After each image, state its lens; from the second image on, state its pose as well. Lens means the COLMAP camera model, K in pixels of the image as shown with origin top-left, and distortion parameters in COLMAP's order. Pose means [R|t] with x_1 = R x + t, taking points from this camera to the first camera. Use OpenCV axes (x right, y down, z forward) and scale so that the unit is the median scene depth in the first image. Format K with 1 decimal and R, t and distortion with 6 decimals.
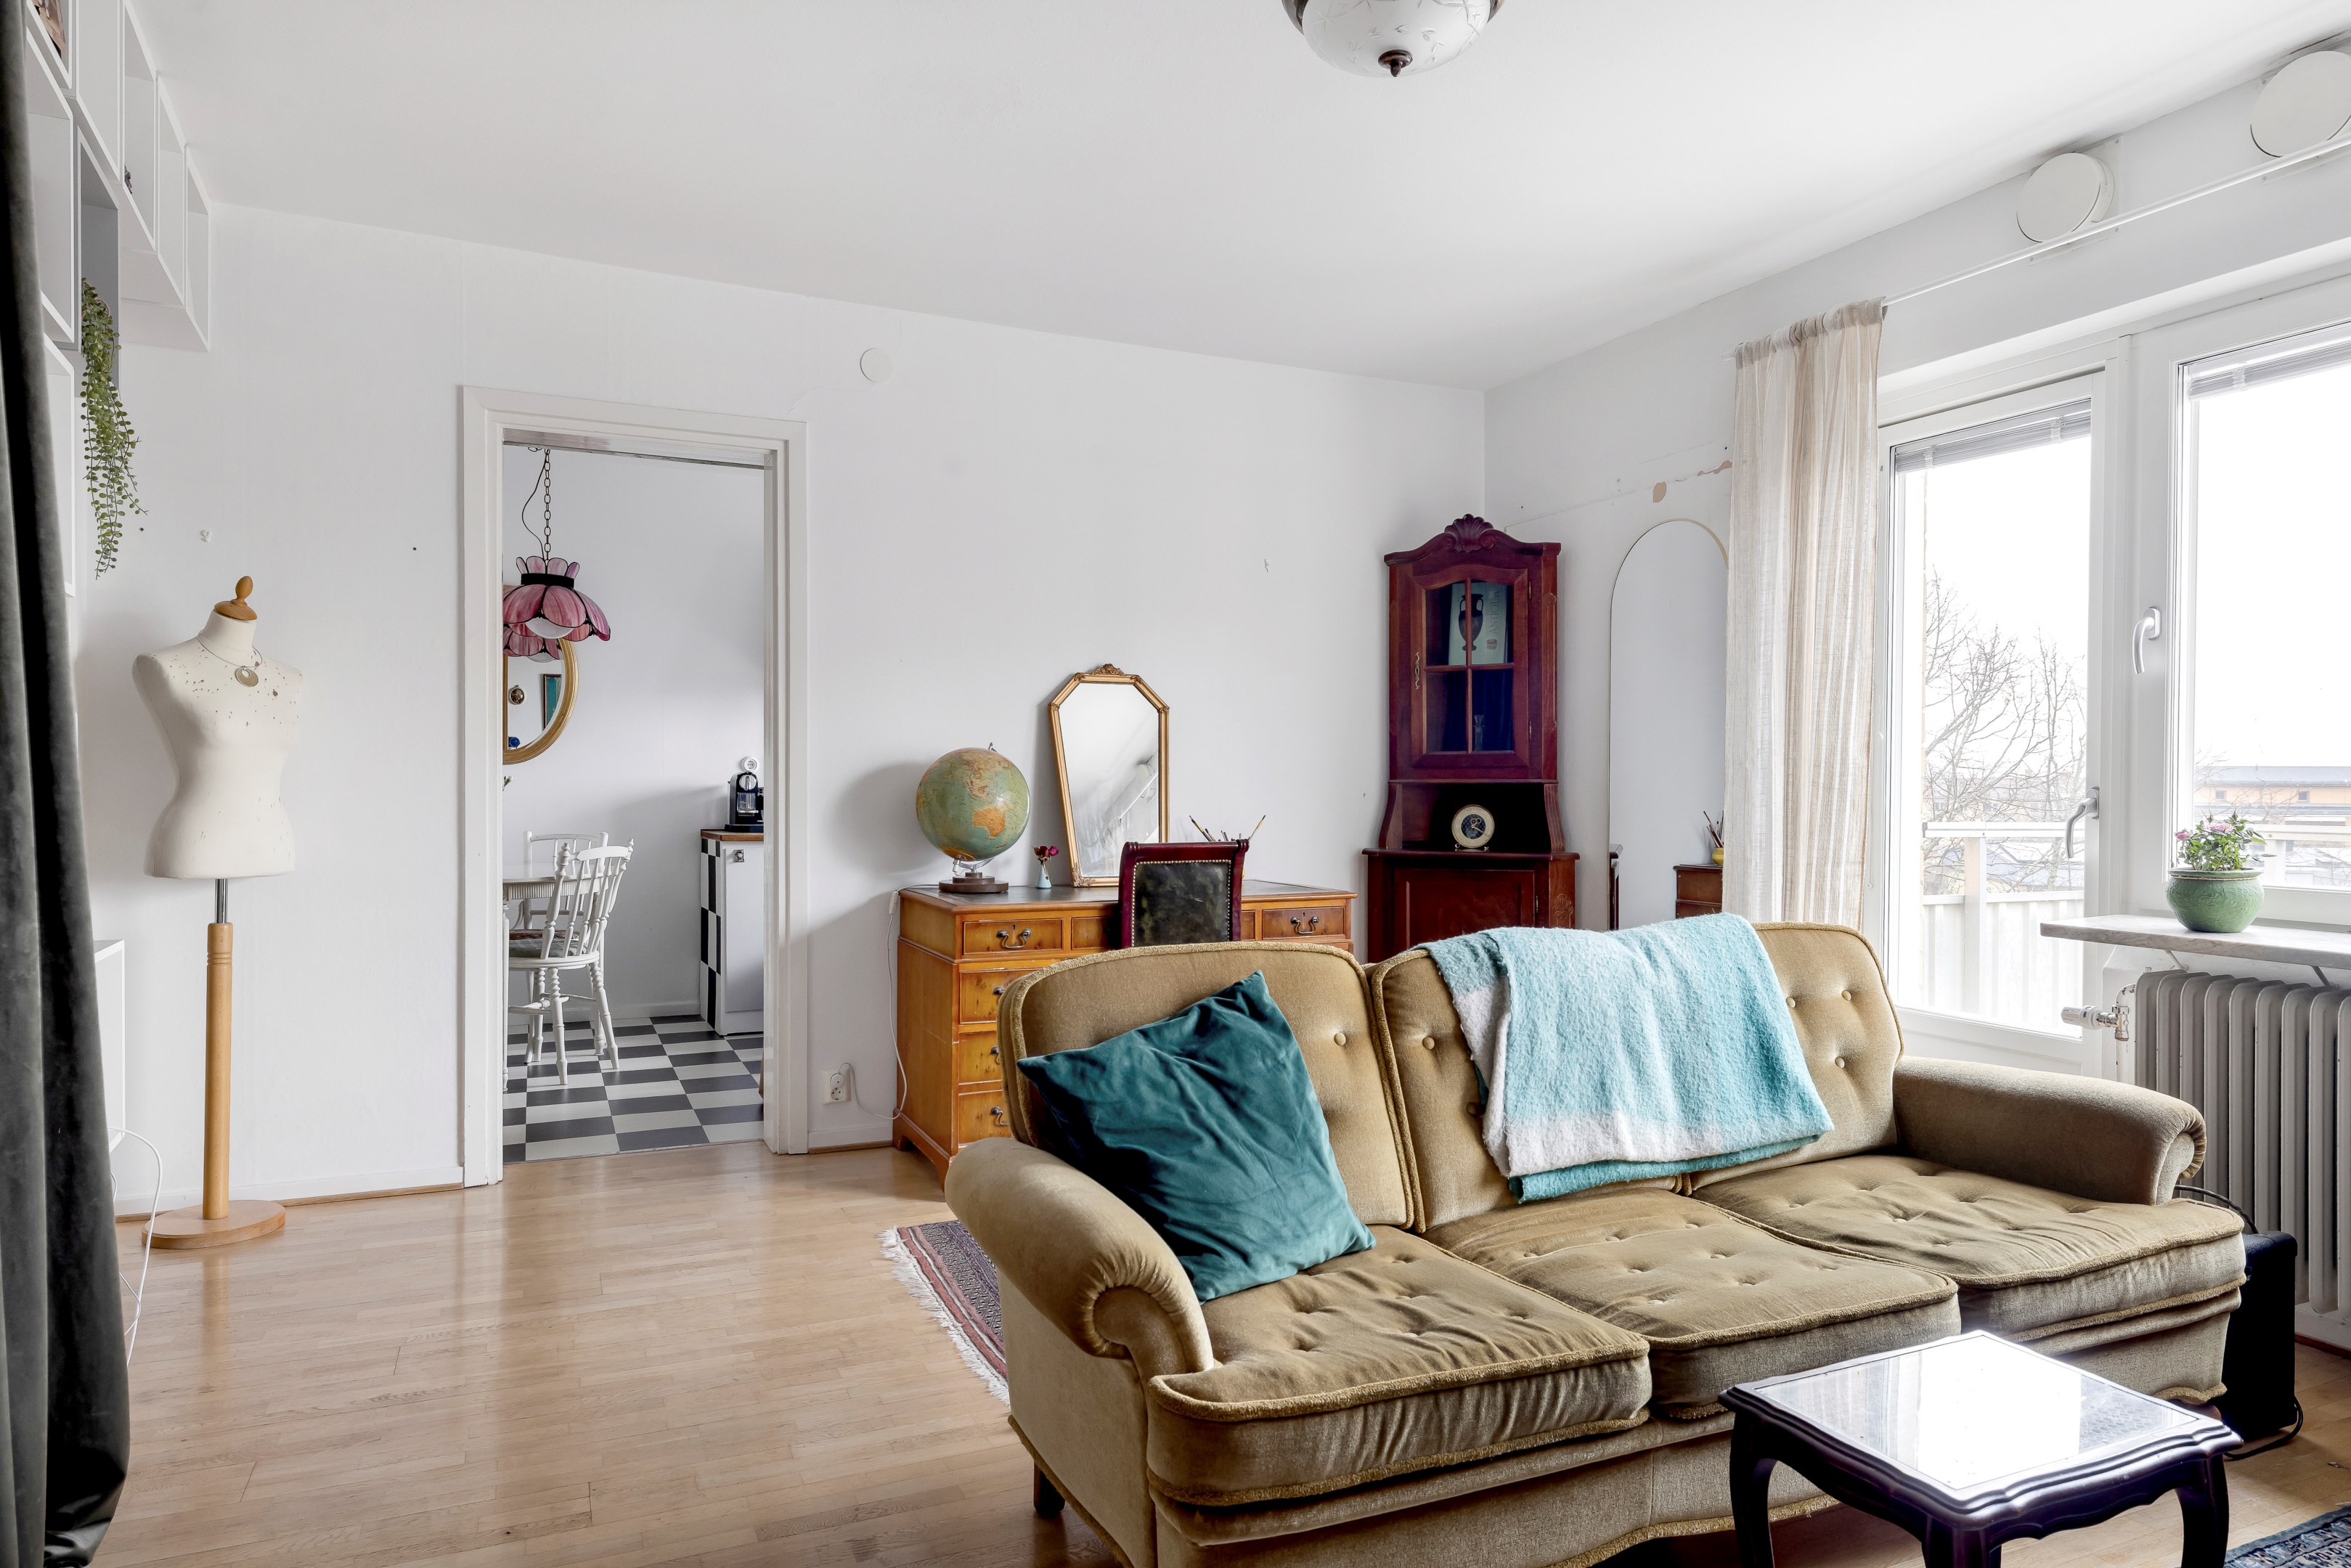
lens RADIAL K [[1412.4, 0, 1171.0], [0, 1412.4, 793.3], [0, 0, 1]] dist [0.001906, -0.001624]
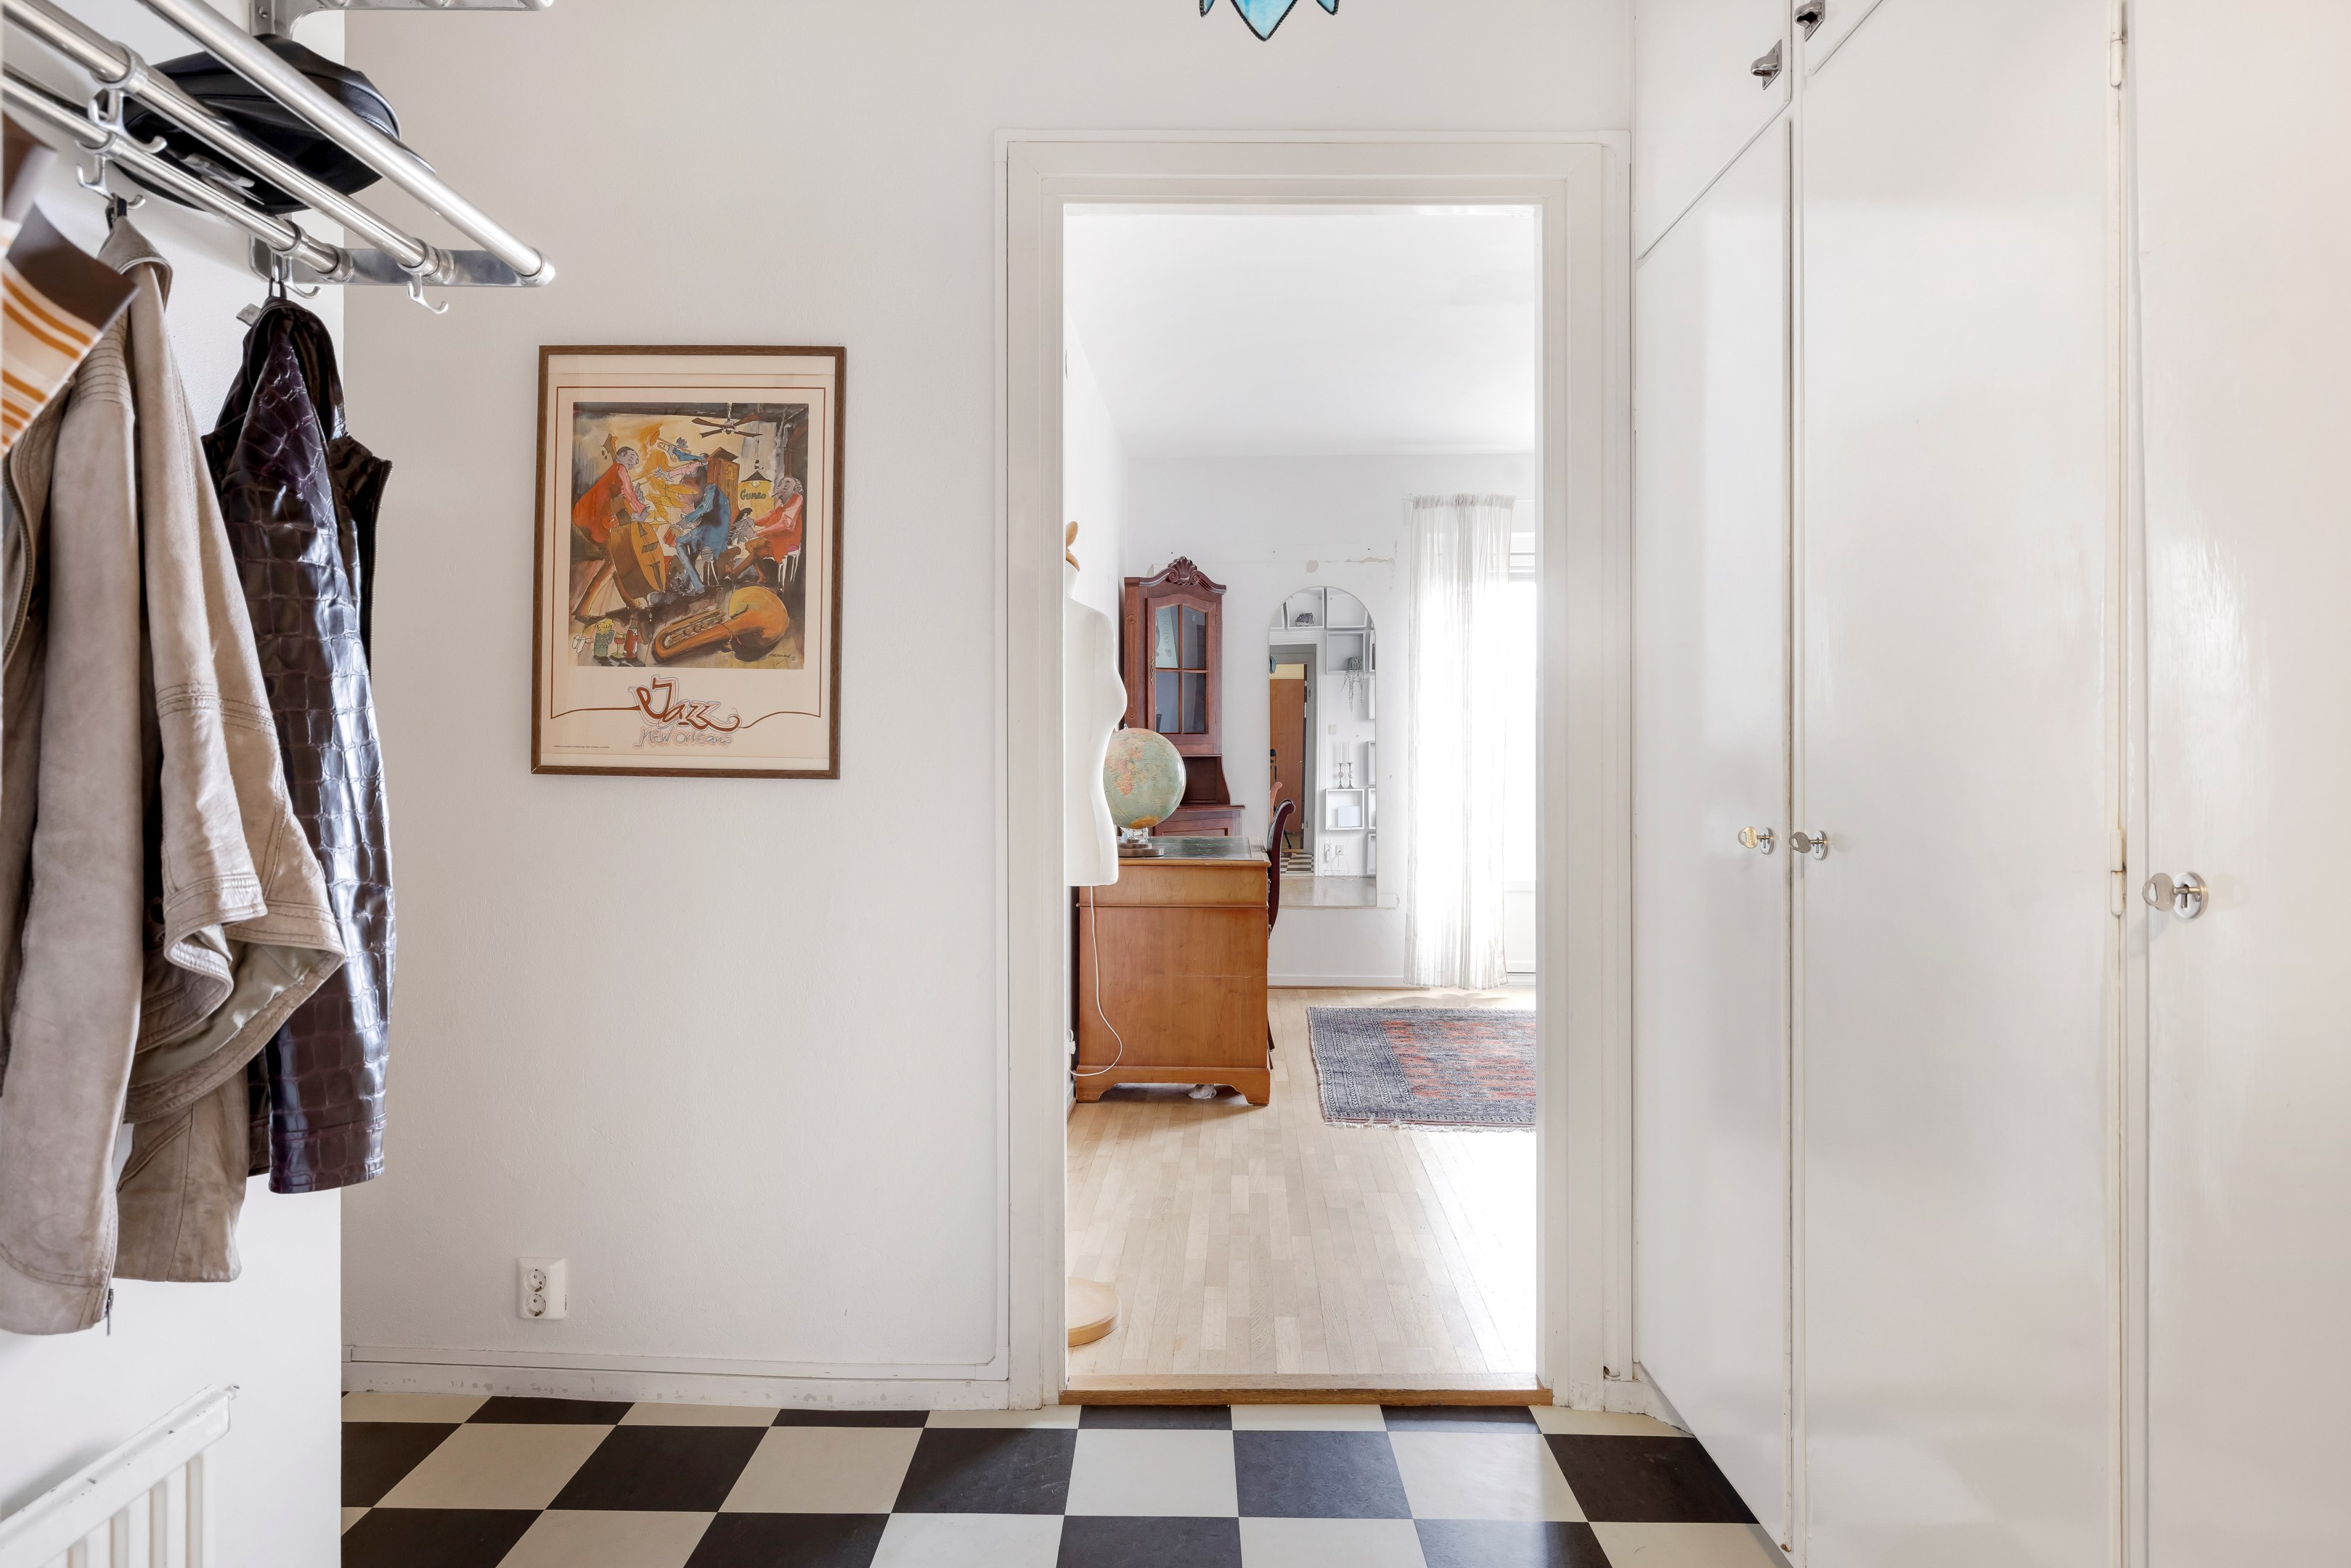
lens RADIAL K [[1412.4, 0, 1172.9], [0, 1412.4, 770.9], [0, 0, 1]] dist [0.001906, -0.001624]
pose [[0.453832, -0.020143, 0.890860, -1.314861], [0.012188, 0.999791, 0.016397, -0.020454], [-0.891004, 0.003416, 0.453983, 0.523469]]
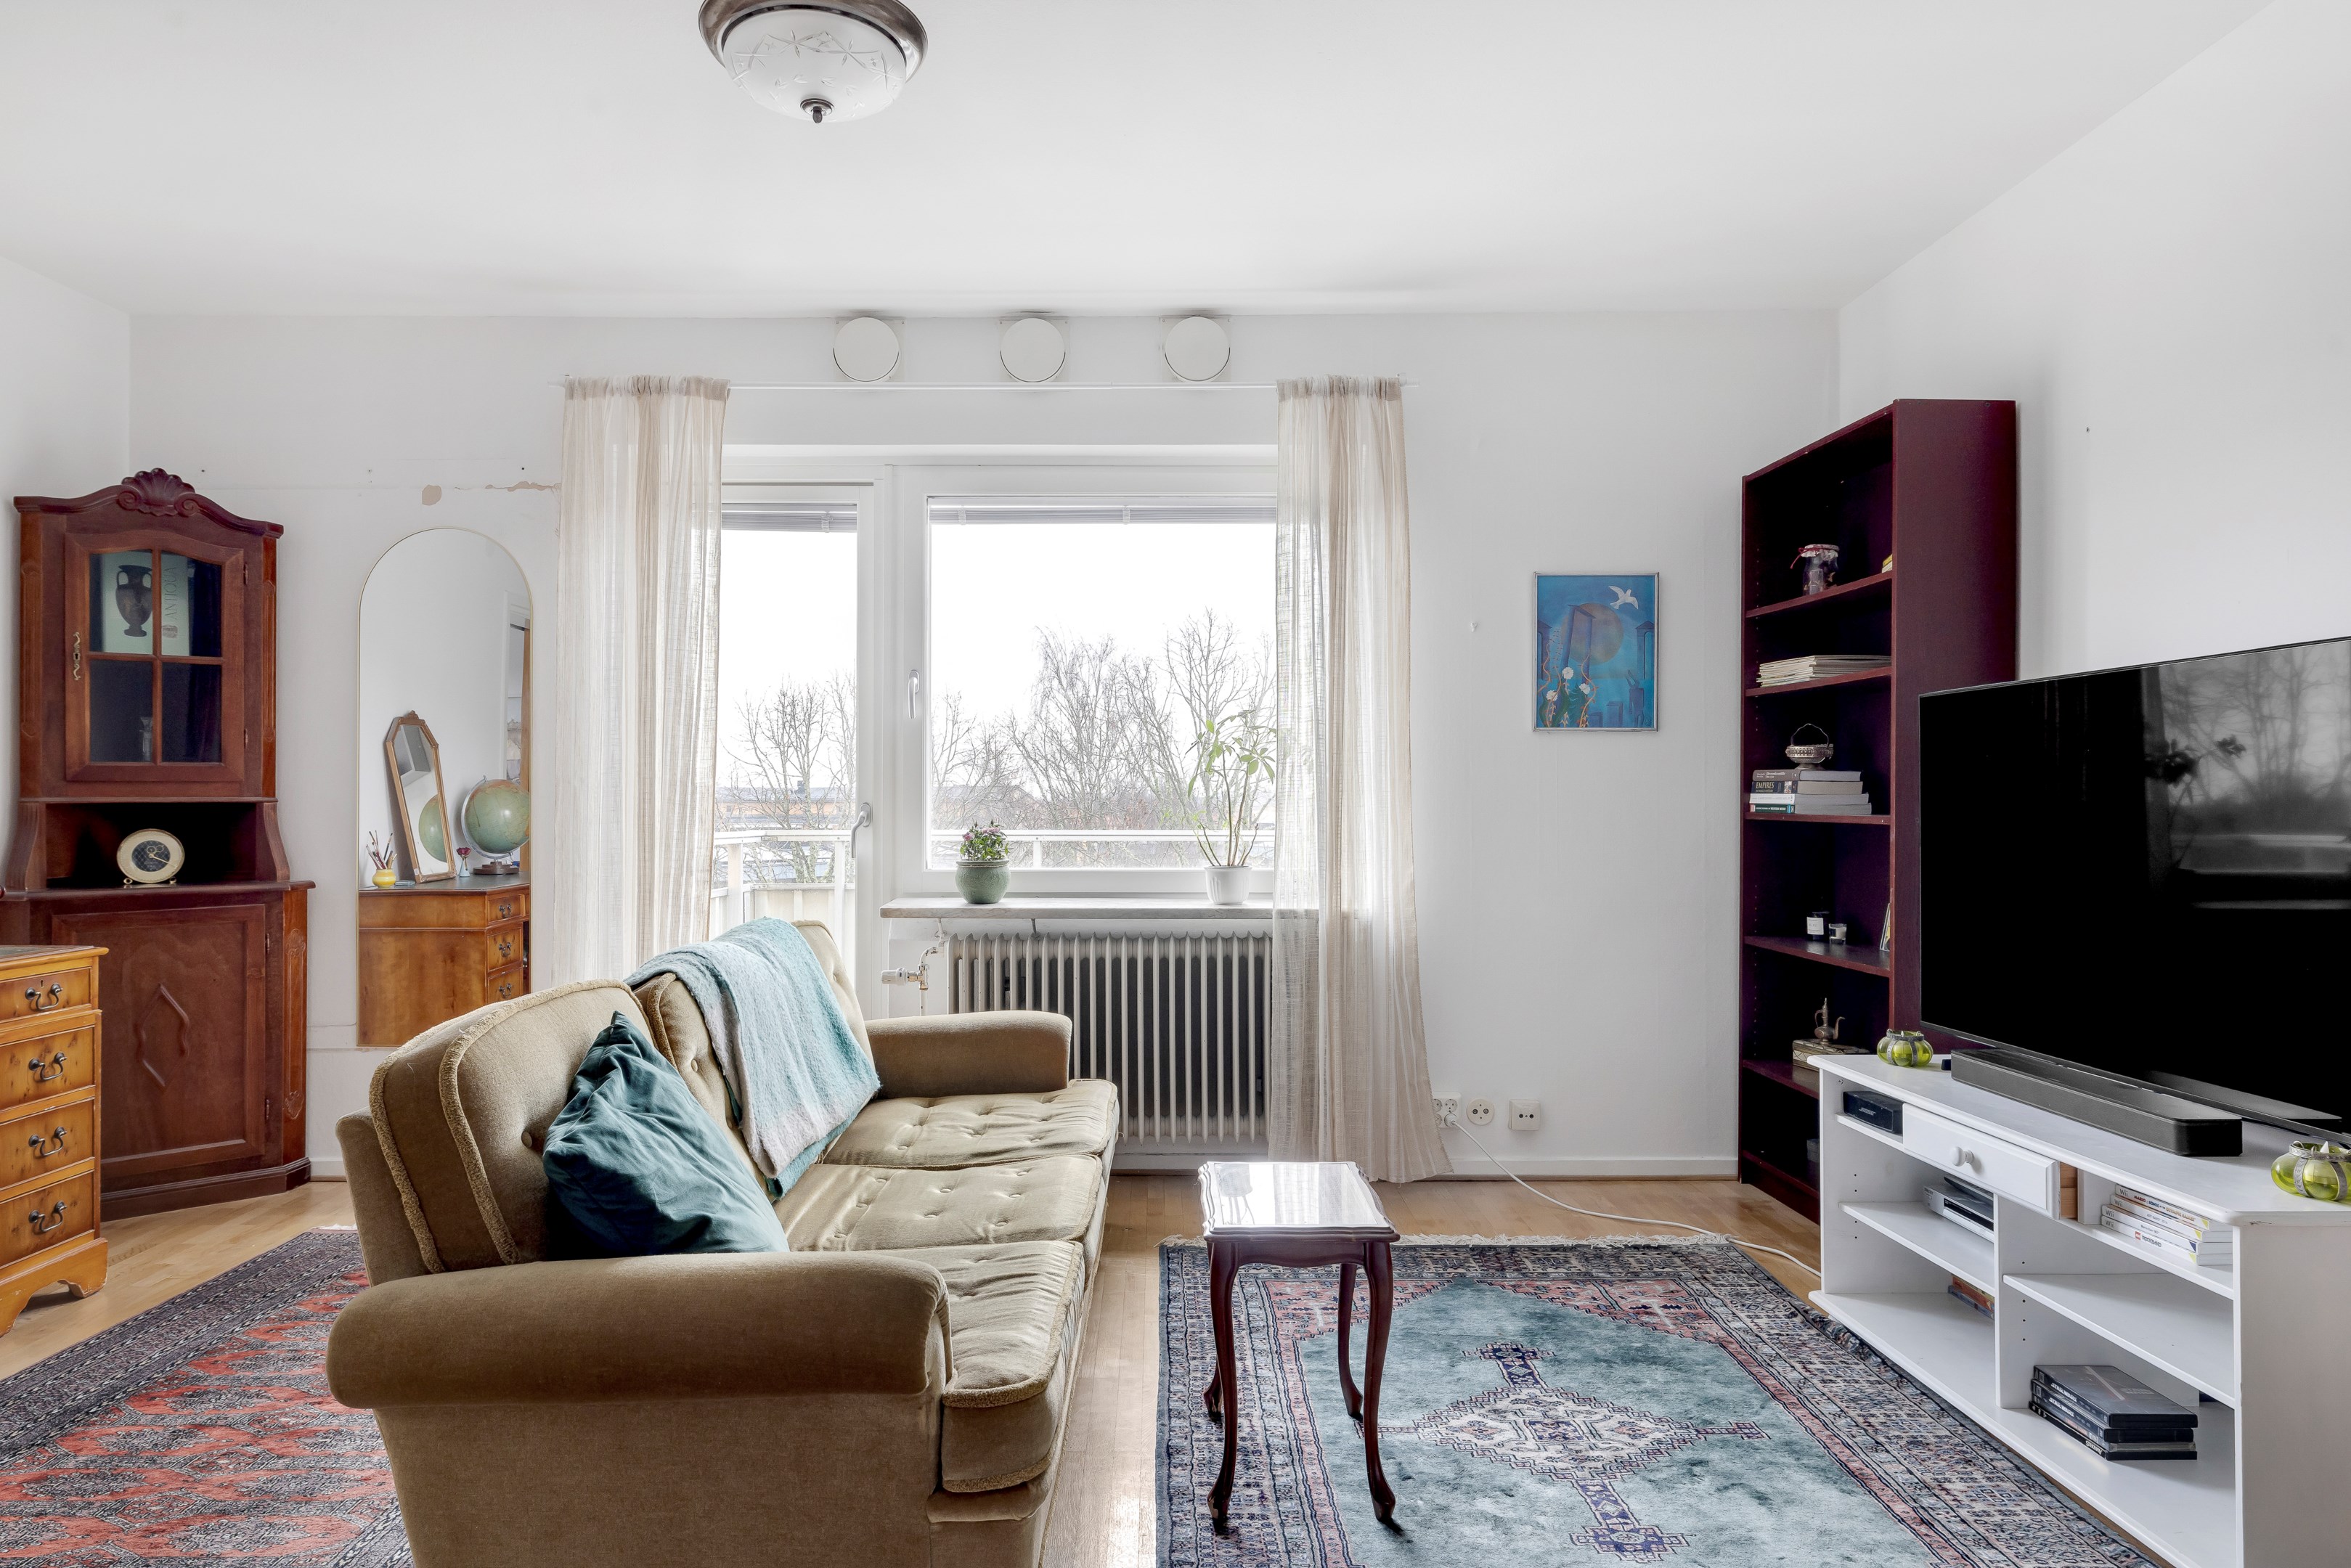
lens RADIAL K [[1412.4, 0, 1169.4], [0, 1412.4, 785.8], [0, 0, 1]] dist [0.001906, -0.001624]
pose [[0.403598, 0.005577, 0.914919, -0.386792], [0.010081, 0.999894, -0.010542, -0.002983], [-0.914881, 0.013478, 0.403499, 0.196727]]
